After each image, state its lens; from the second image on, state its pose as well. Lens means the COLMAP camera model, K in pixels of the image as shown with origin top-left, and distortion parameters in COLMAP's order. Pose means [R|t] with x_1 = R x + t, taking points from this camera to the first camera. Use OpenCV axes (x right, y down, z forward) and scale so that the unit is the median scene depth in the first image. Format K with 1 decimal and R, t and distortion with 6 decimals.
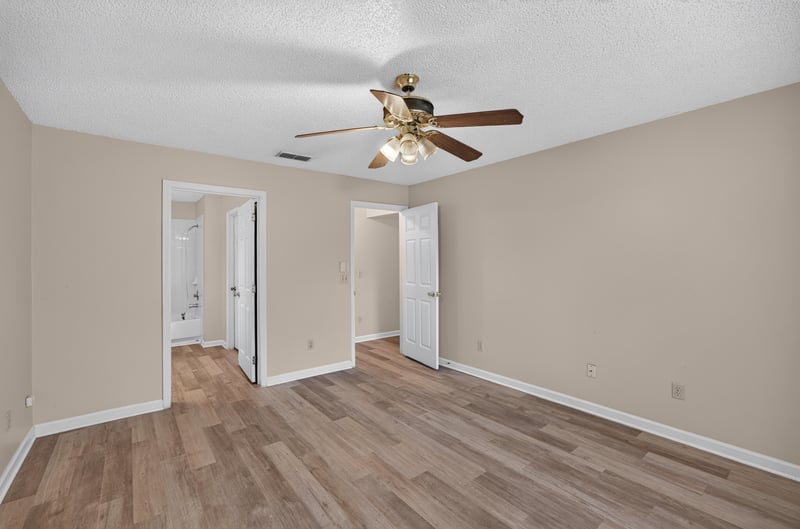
lens RADIAL K [[341.9, 0, 400.0], [0, 341.9, 264.5], [0, 0, 1]] dist [-0.009113, 0.000373]
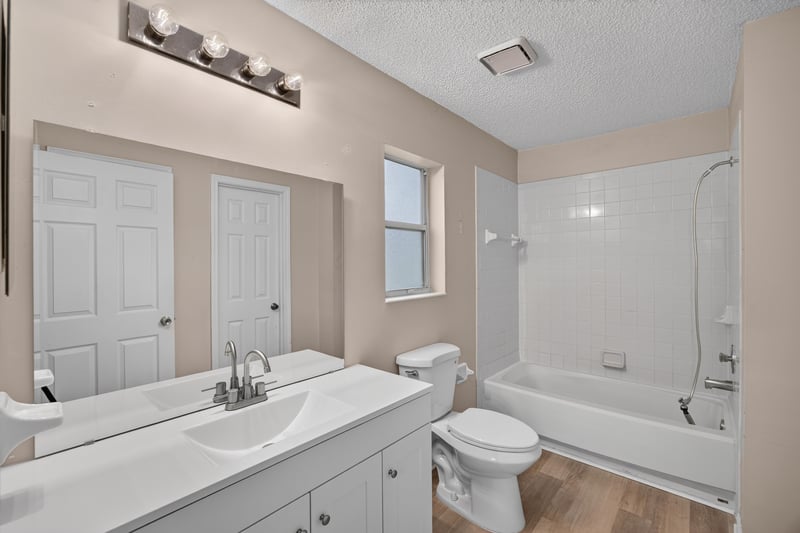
lens RADIAL K [[344.2, 0, 401.0], [0, 344.2, 262.6], [0, 0, 1]] dist [-0.017636, 0.000751]
pose [[0.190601, 0.000332, -0.981667, -0.742476], [-0.008567, 0.999962, -0.001325, -0.011087], [0.981630, 0.008662, 0.190597, 1.401087]]
